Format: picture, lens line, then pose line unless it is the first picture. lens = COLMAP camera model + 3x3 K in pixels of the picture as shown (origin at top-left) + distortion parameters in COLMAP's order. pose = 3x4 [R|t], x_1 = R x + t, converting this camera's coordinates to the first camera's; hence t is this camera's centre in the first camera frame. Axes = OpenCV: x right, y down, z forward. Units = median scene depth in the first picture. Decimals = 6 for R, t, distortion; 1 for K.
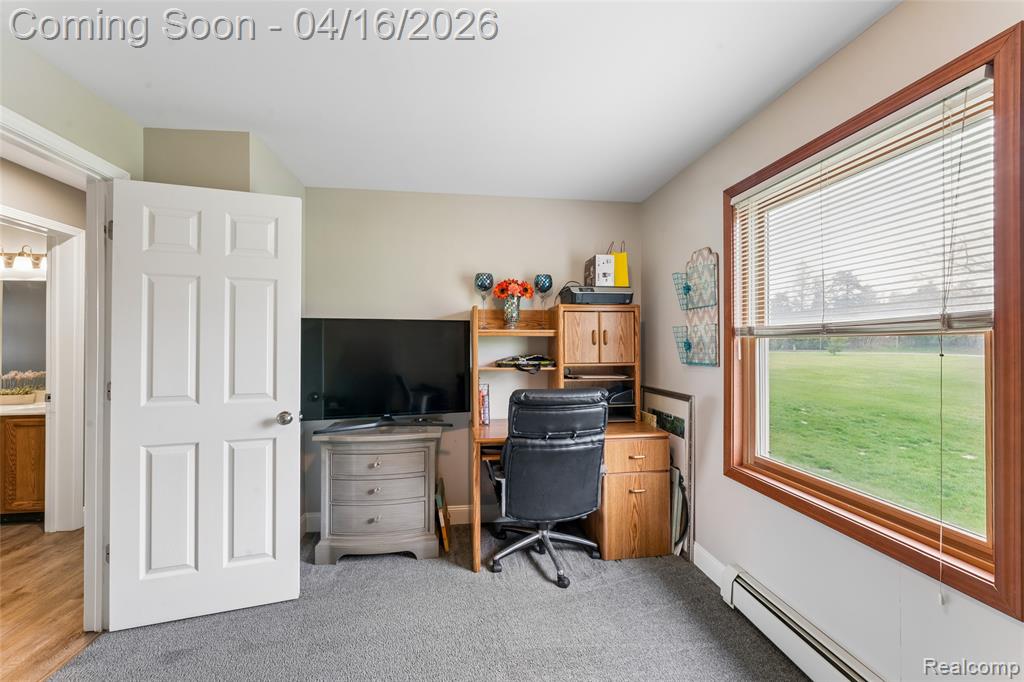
lens RADIAL K [[411.2, 0, 514.4], [0, 411.2, 335.8], [0, 0, 1]] dist [-0.000197, 0.000195]
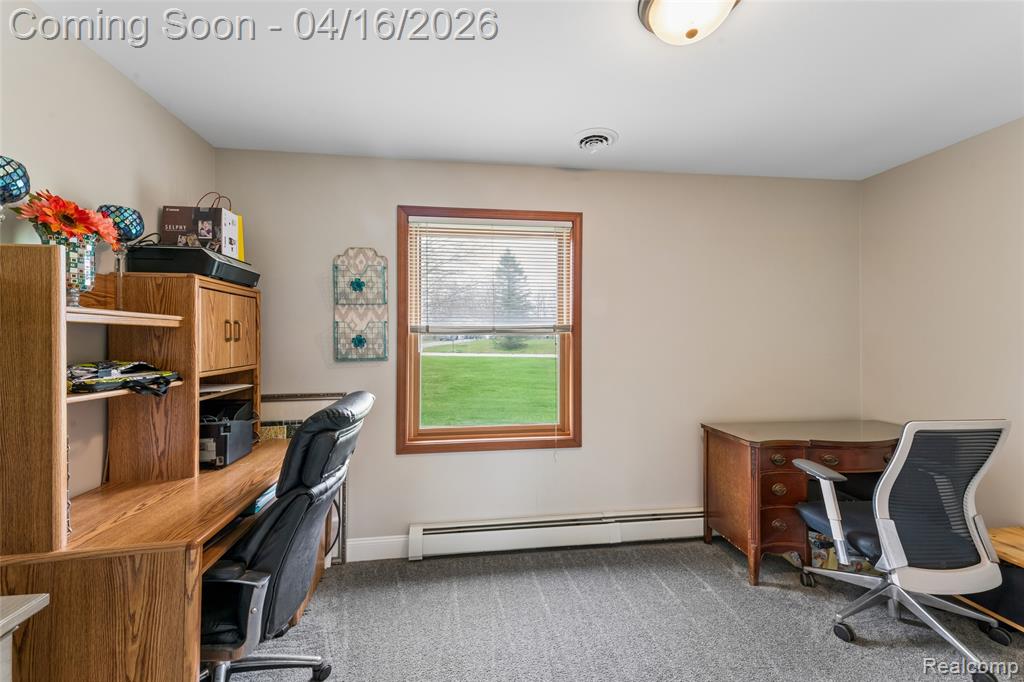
lens RADIAL K [[411.2, 0, 514.4], [0, 411.2, 335.8], [0, 0, 1]] dist [-0.000197, 0.000195]
pose [[-0.013752, 0.008615, 0.999868, -0.596302], [-0.016521, 0.999824, -0.008842, 0.012874], [-0.999769, -0.016640, -0.013607, 0.647801]]
